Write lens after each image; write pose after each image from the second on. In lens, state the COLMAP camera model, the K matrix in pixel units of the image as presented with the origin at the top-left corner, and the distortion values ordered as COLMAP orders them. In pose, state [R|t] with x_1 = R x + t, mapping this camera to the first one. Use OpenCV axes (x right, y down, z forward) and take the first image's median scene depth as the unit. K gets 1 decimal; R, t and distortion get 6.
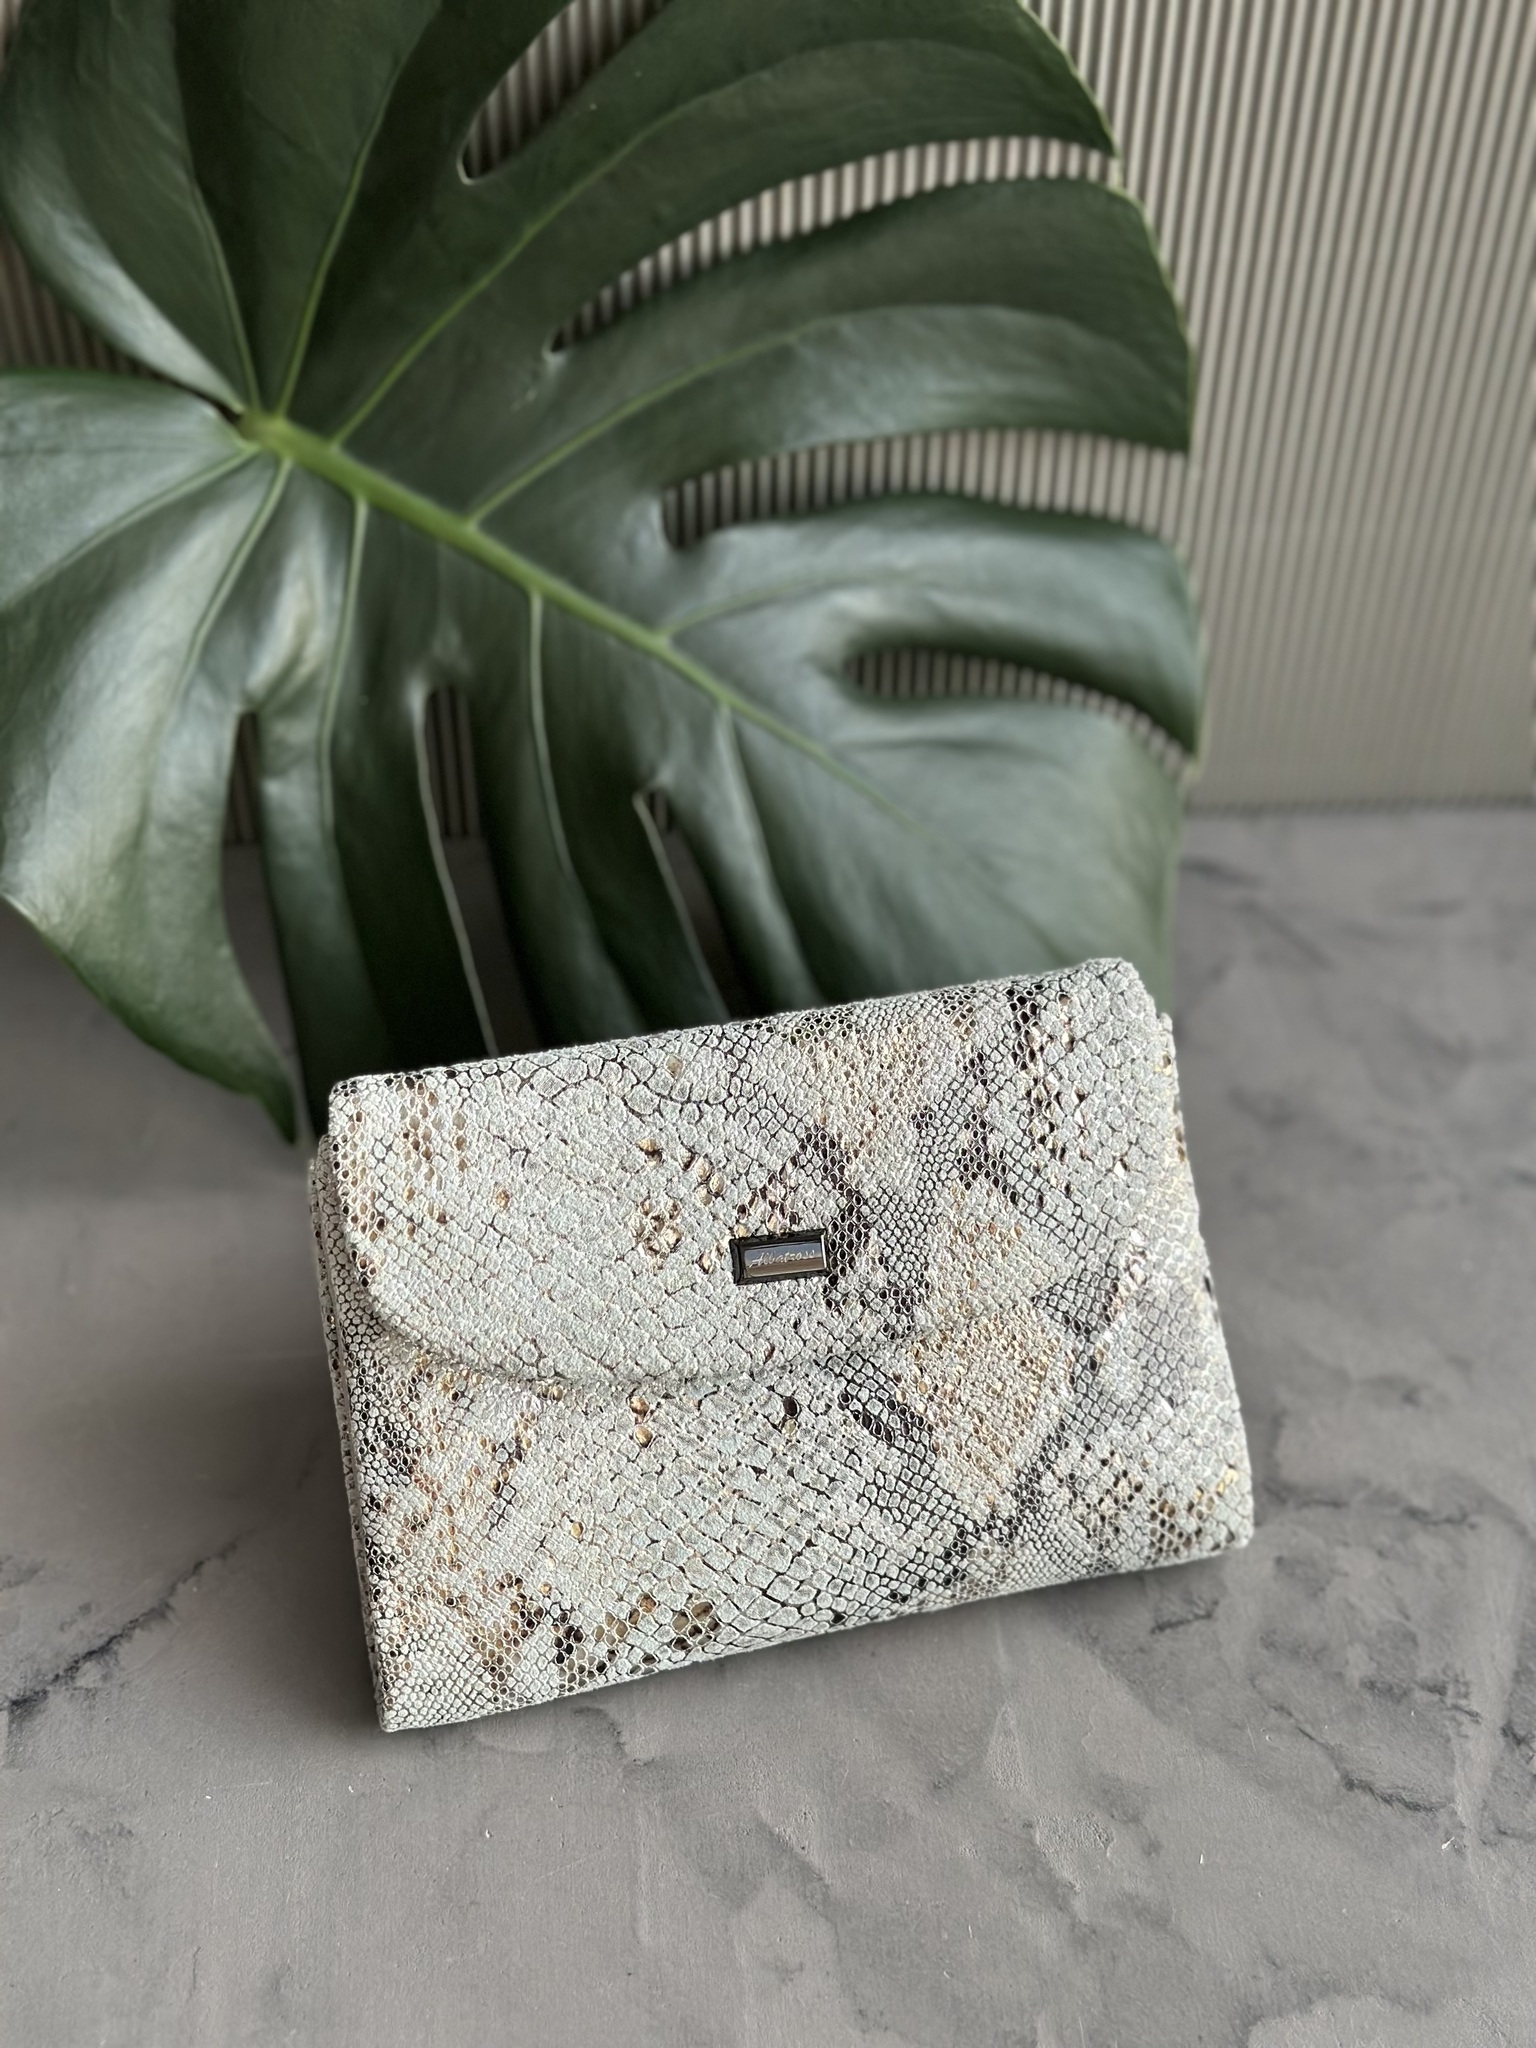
lens RADIAL K [[2894.6, 0, 768.0], [0, 2894.6, 1024.0], [0, 0, 1]] dist [0.197946, -0.541196]
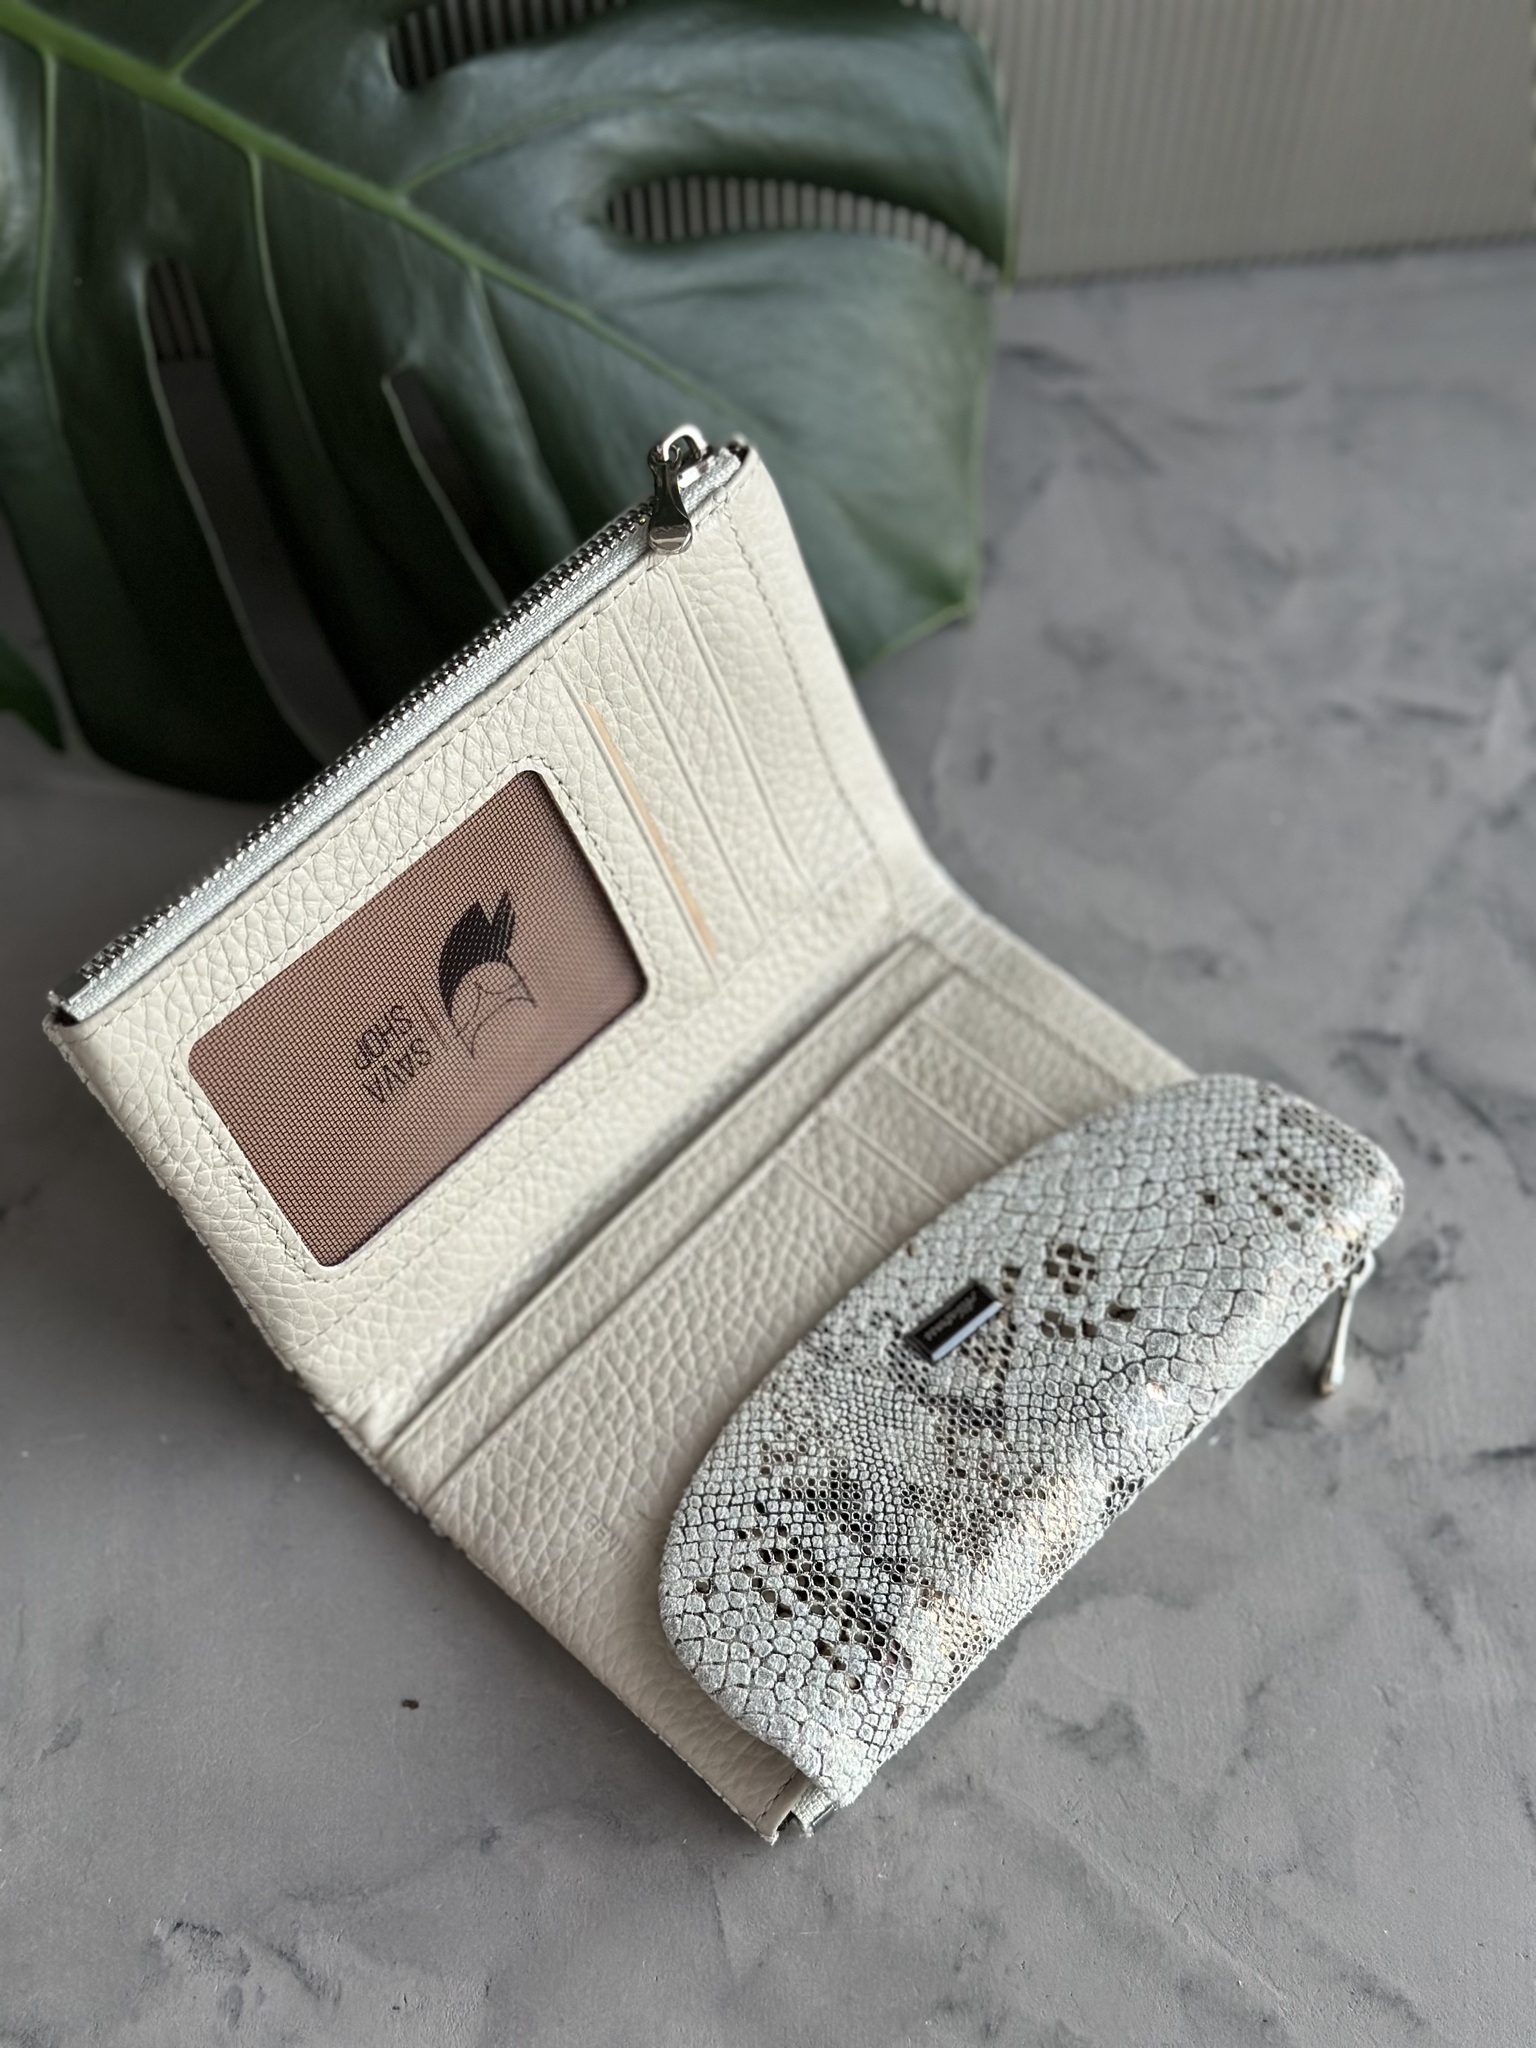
lens RADIAL K [[2881.3, 0, 768.0], [0, 2881.3, 1024.0], [0, 0, 1]] dist [0.174025, -0.392738]
pose [[0.999017, -0.044059, -0.004878, 0.079164], [0.043536, 0.954469, 0.295116, -0.165596], [-0.008347, -0.295038, 0.955449, 0.055662]]
